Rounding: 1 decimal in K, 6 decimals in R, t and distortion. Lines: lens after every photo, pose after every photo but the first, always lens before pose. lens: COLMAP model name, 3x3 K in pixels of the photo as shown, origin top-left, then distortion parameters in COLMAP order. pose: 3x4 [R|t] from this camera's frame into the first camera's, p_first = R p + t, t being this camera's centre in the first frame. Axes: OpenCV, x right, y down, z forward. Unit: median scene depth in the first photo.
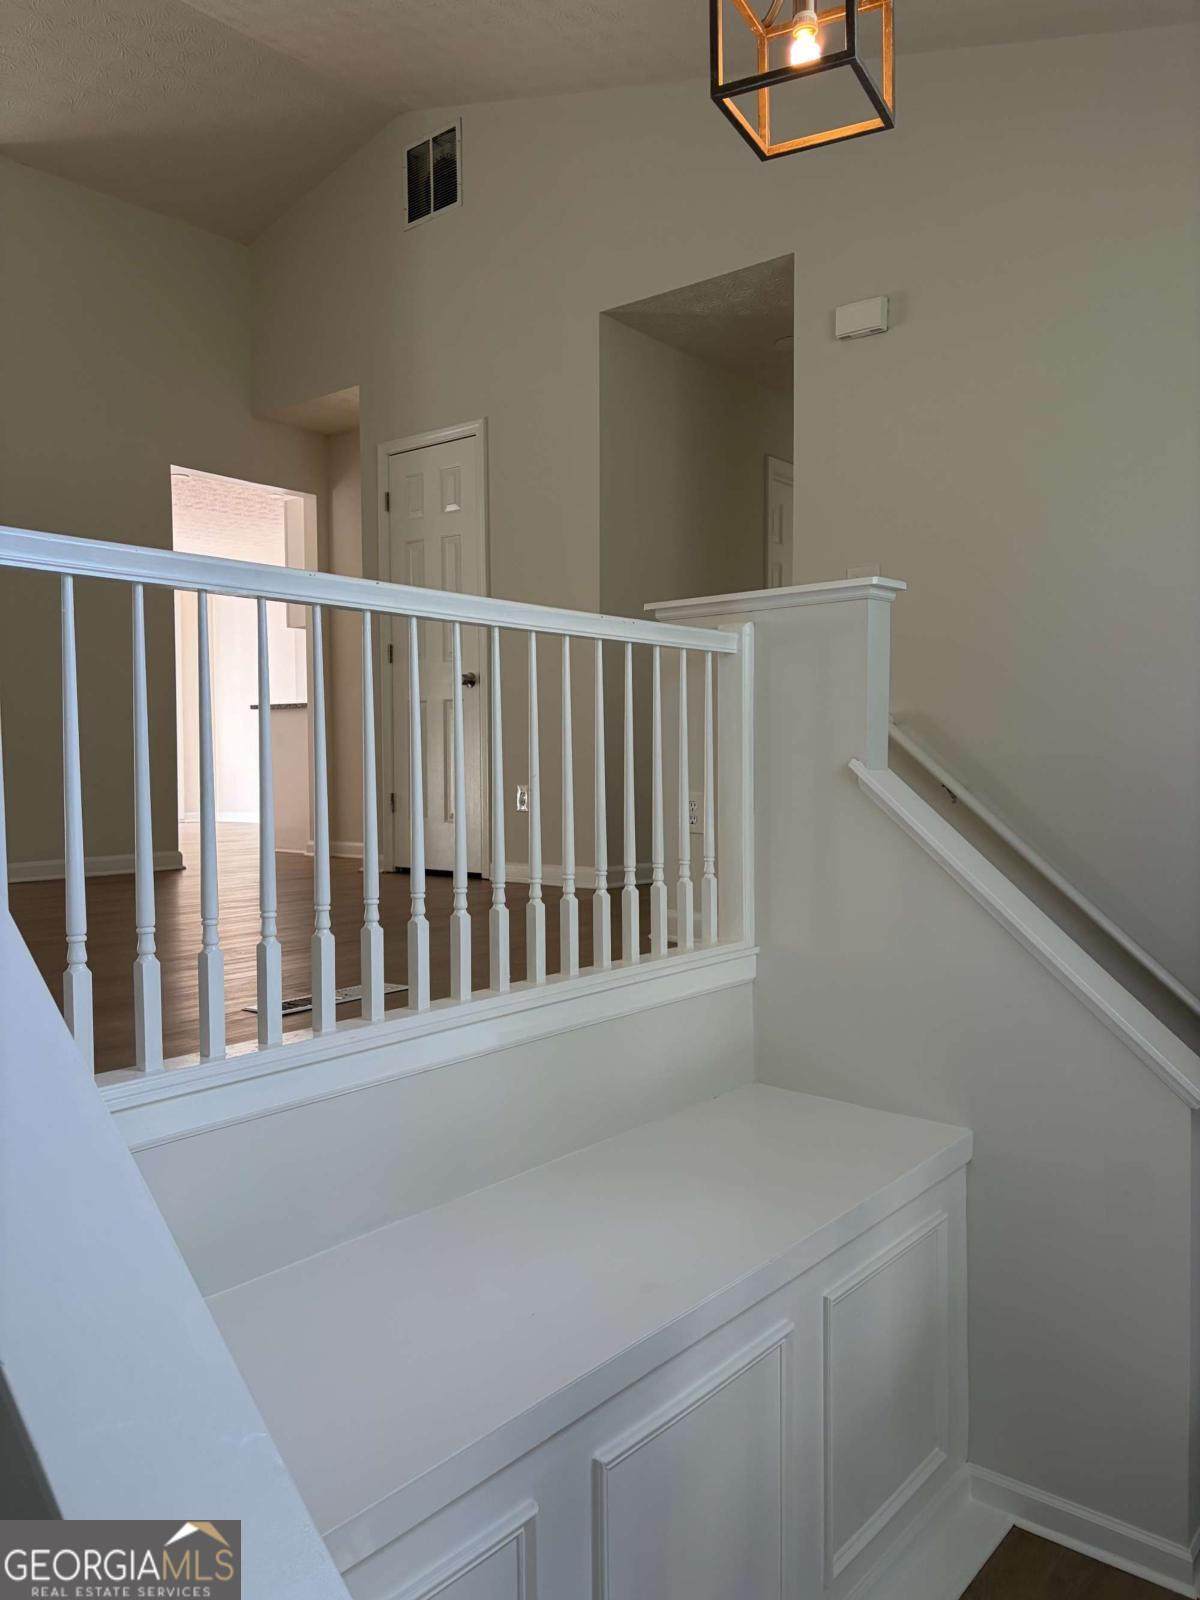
lens RADIAL K [[1218.4, 0, 601.4], [0, 1218.4, 796.2], [0, 0, 1]] dist [0.046743, -0.031115]
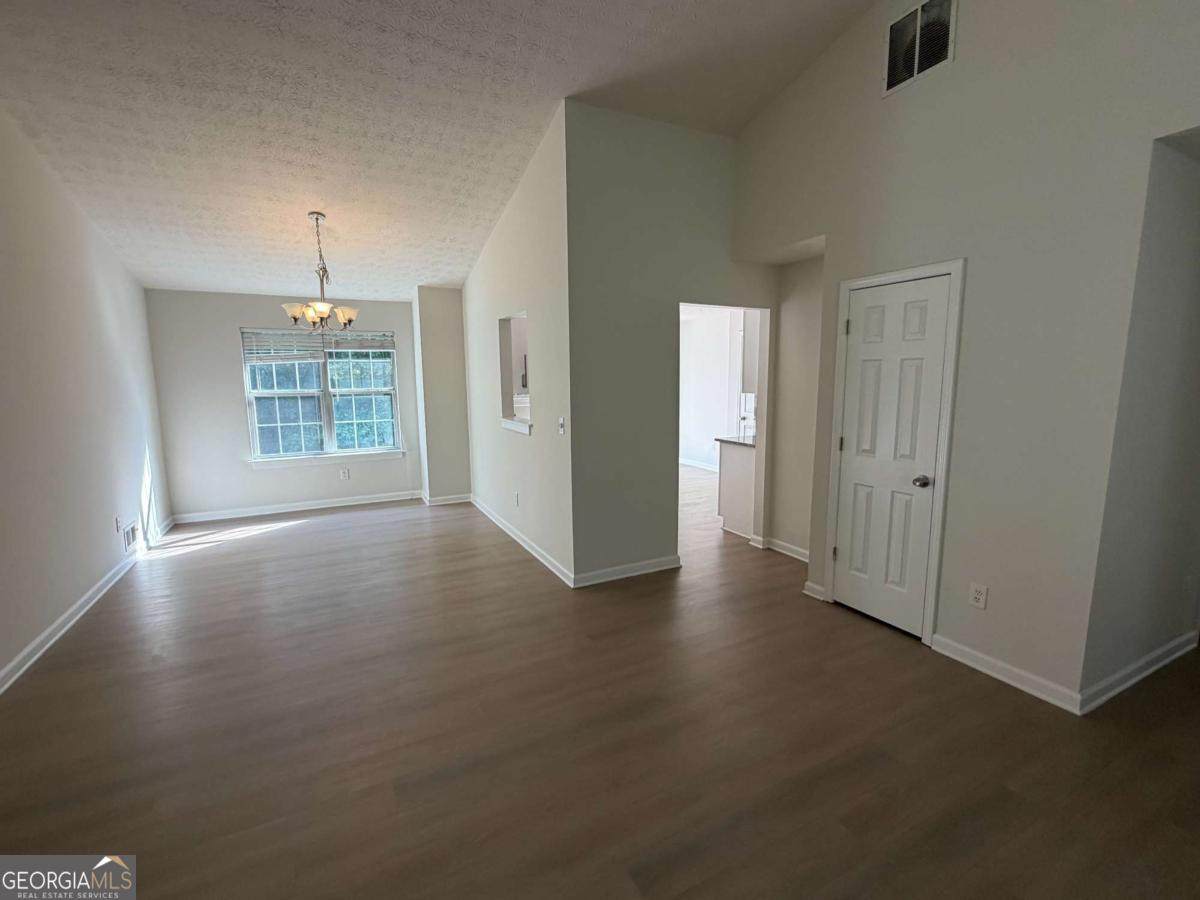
lens RADIAL K [[528.8, 0, 600.3], [0, 528.8, 451.1], [0, 0, 1]] dist [-0.004256, -0.001127]
pose [[0.915057, 0.052689, -0.399868, -0.188229], [-0.004337, 0.992659, 0.120873, -0.182852], [0.403301, -0.108871, 0.908568, 0.392355]]
